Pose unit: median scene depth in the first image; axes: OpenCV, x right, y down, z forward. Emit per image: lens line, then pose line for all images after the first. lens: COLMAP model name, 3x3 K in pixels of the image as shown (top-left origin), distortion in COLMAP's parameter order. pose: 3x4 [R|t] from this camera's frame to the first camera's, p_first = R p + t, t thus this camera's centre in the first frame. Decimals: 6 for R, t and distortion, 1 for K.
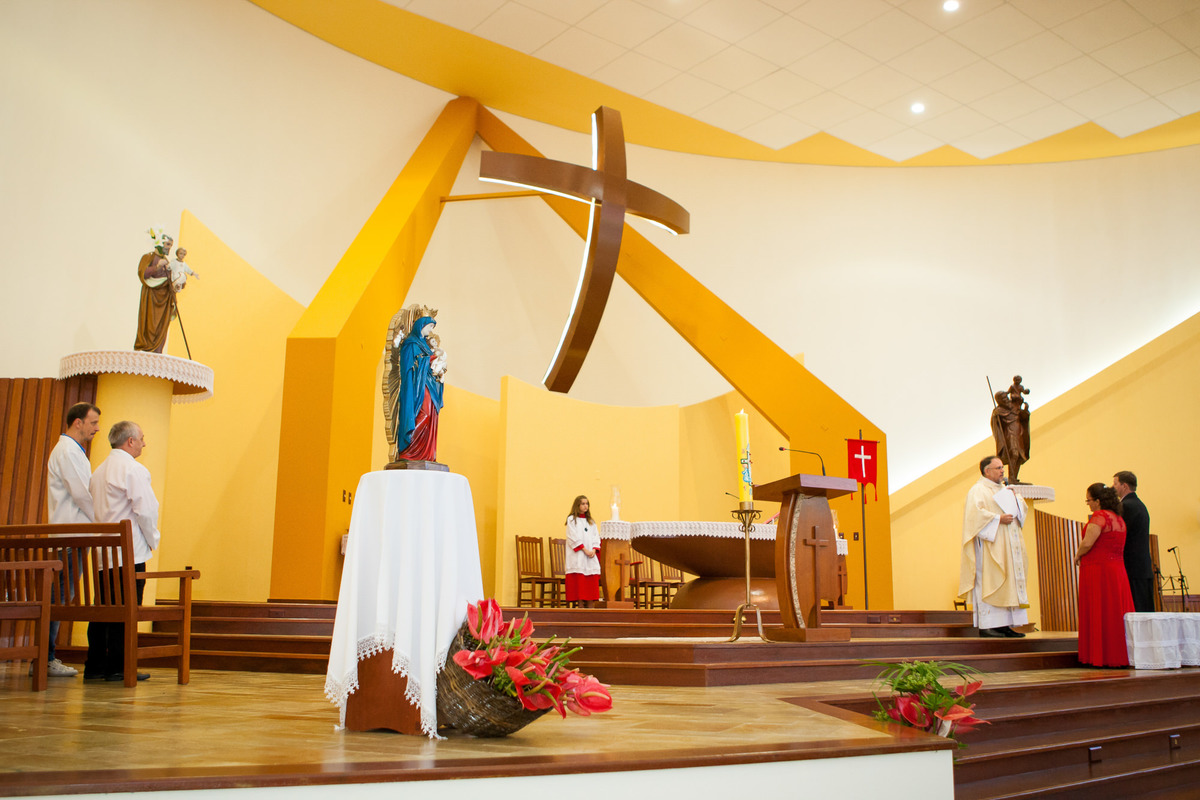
lens RADIAL K [[1055.2, 0, 600.0], [0, 1055.2, 400.0], [0, 0, 1]] dist [-0.060299, -0.002349]
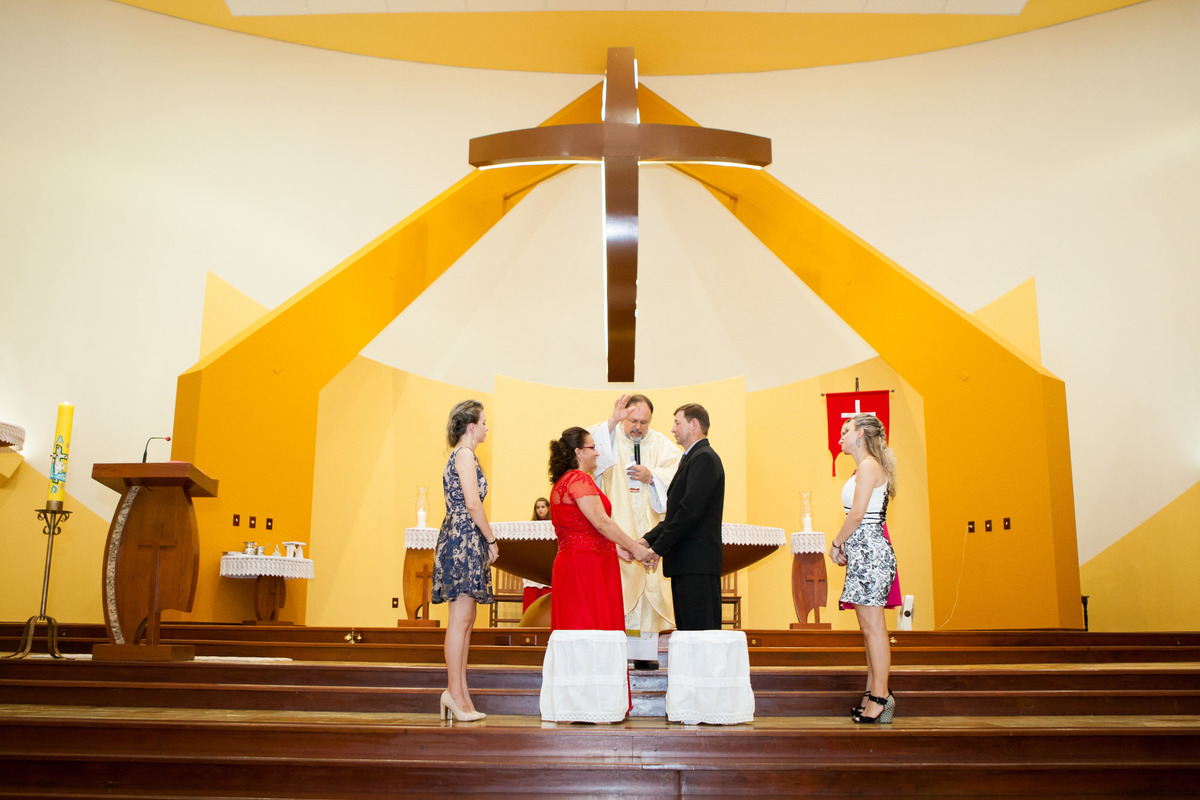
lens RADIAL K [[1115.3, 0, 603.3], [0, 1115.3, 409.4], [0, 0, 1]] dist [-0.068838, 0.004338]
pose [[0.787425, -0.128303, -0.602910, 0.589321], [0.124351, 0.991053, -0.048494, 0.067363], [0.603737, -0.036787, 0.796334, 0.299451]]
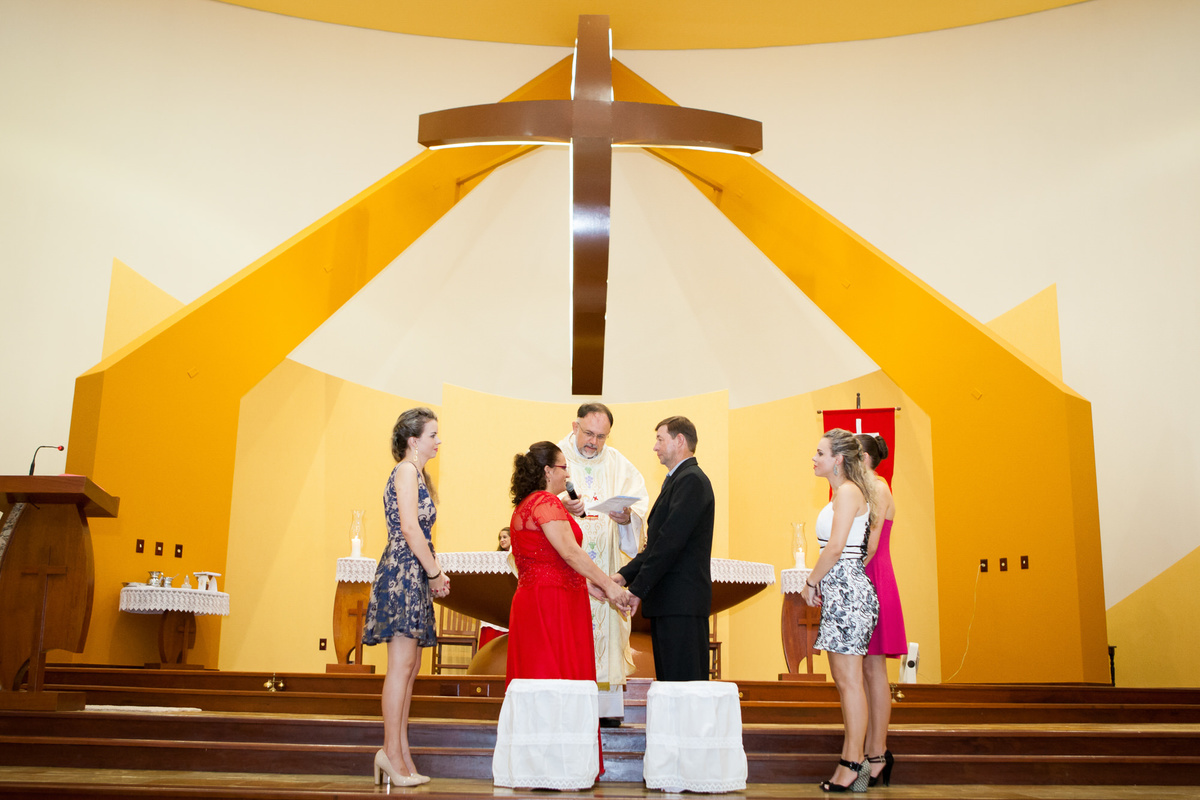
lens RADIAL K [[1253.7, 0, 600.0], [0, 1253.7, 400.0], [0, 0, 1]] dist [-0.063875, 0.022949]
pose [[0.807808, -0.128397, -0.575291, 0.575716], [0.109302, 0.991690, -0.067854, 0.068705], [0.579223, -0.008068, 0.815129, 0.309465]]
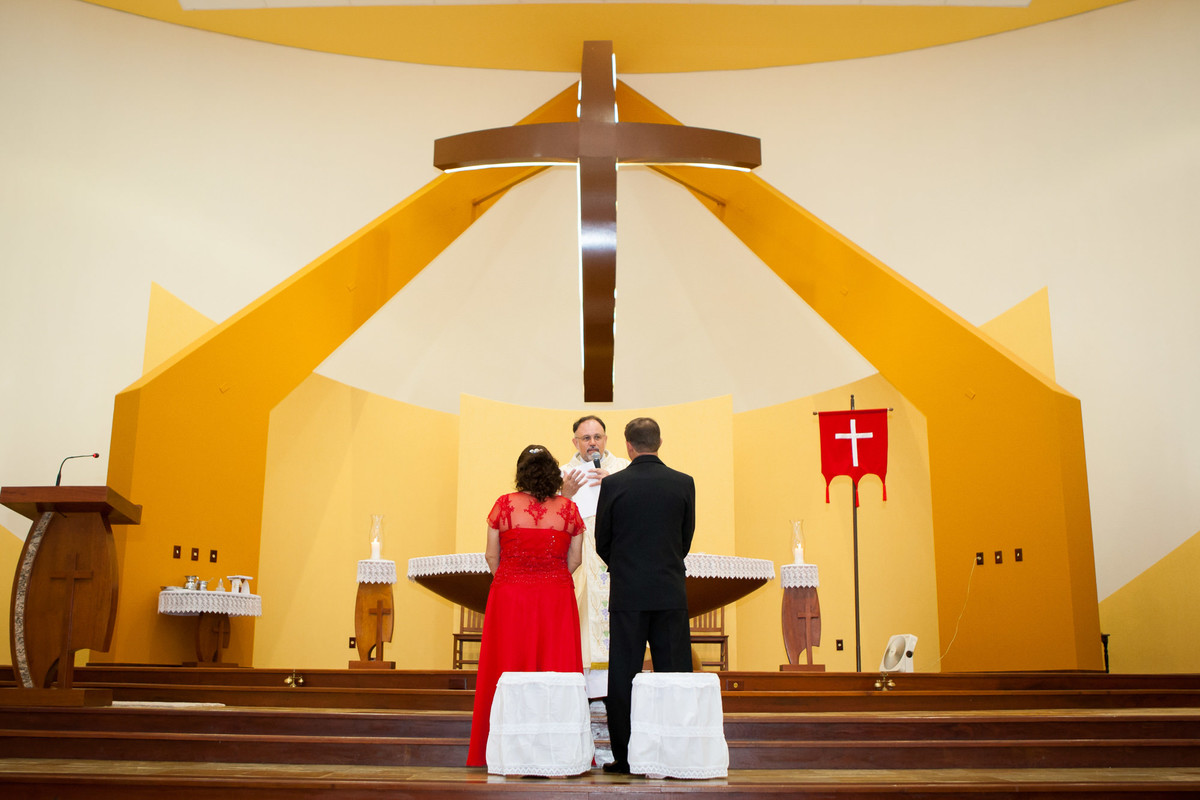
lens RADIAL K [[1191.5, 0, 589.5], [0, 1191.5, 403.5], [0, 0, 1]] dist [-0.067999, 0.013863]
pose [[0.786108, -0.145553, -0.600706, 0.586935], [0.125480, 0.989220, -0.075483, 0.071519], [0.605218, -0.016039, 0.795898, 0.319755]]
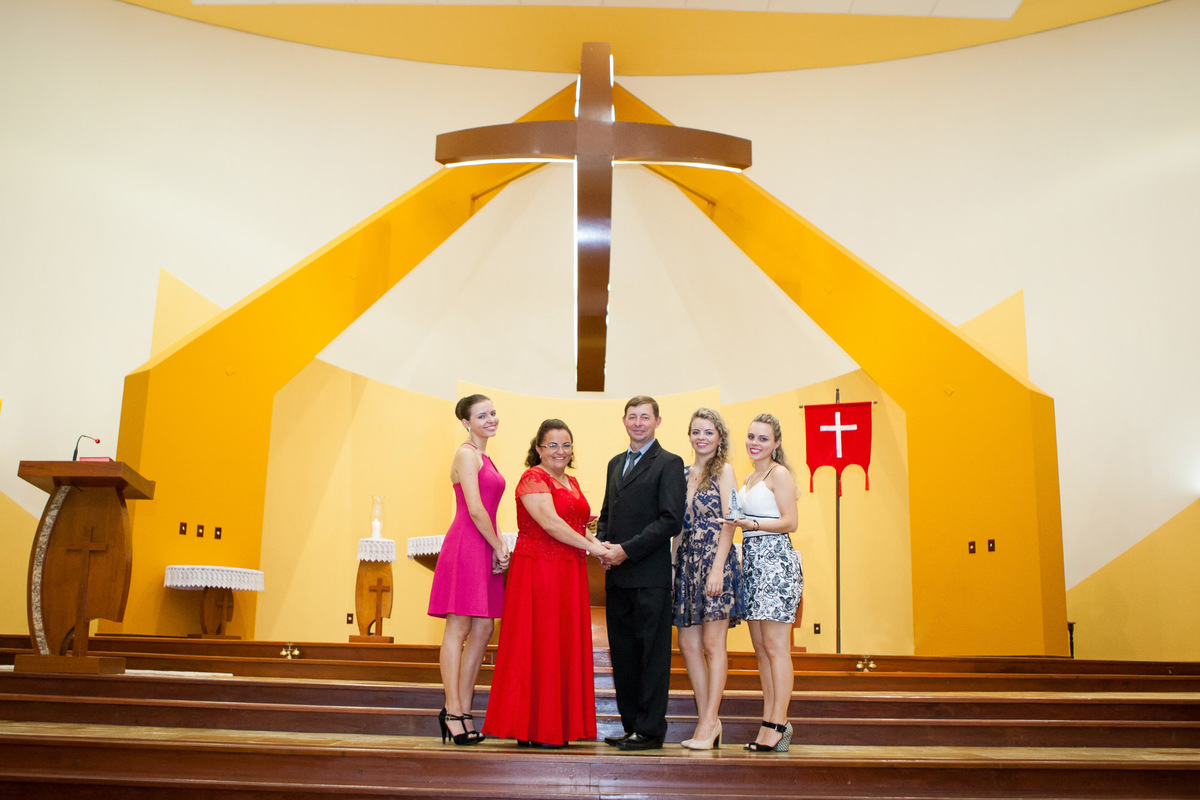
lens RADIAL K [[1142.6, 0, 584.9], [0, 1142.6, 422.0], [0, 0, 1]] dist [-0.071329, -0.006302]
pose [[0.794730, -0.117187, -0.595543, 0.578005], [0.107826, 0.992836, -0.051475, 0.072708], [0.597309, -0.023307, 0.801672, 0.318517]]
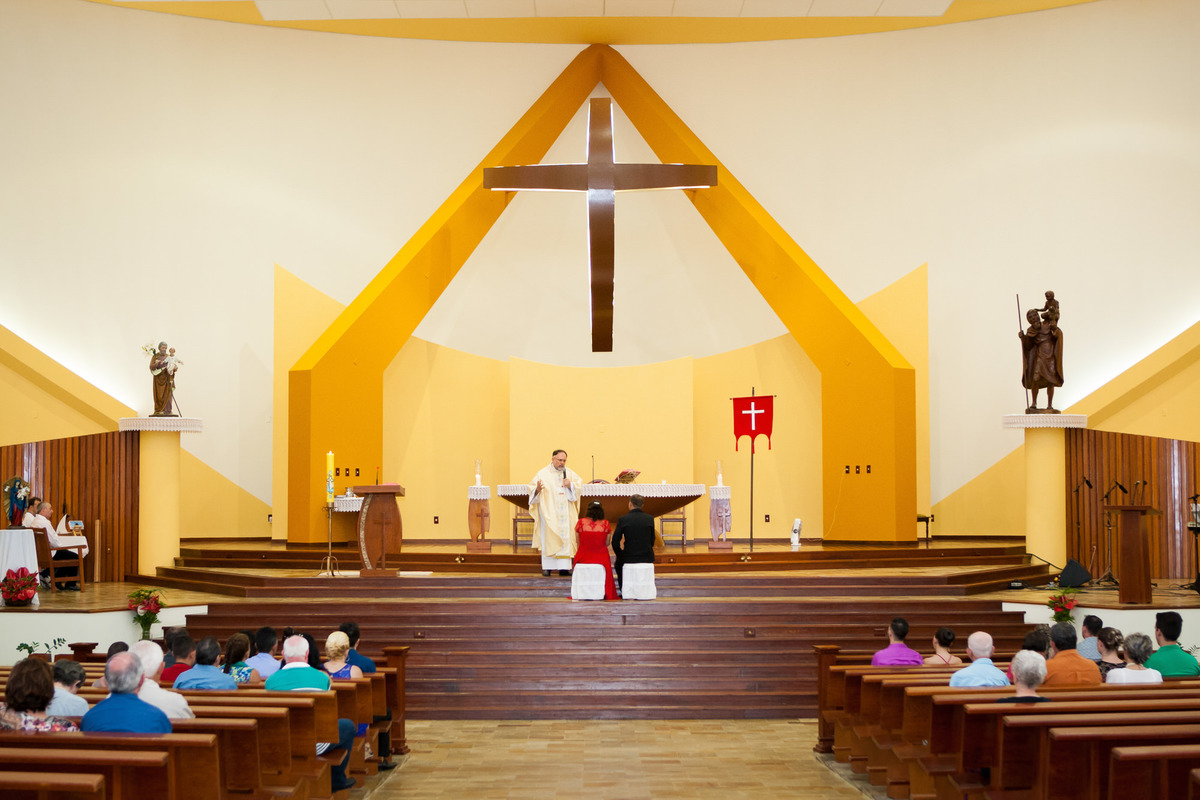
lens RADIAL K [[1839.2, 0, 600.0], [0, 1839.2, 400.0], [0, 0, 1]] dist [0.011790, 0.004981]
pose [[0.795061, -0.040403, -0.605183, 1.361194], [0.132867, 0.985146, 0.108785, -0.202431], [0.591798, -0.166899, 0.788619, -0.680167]]
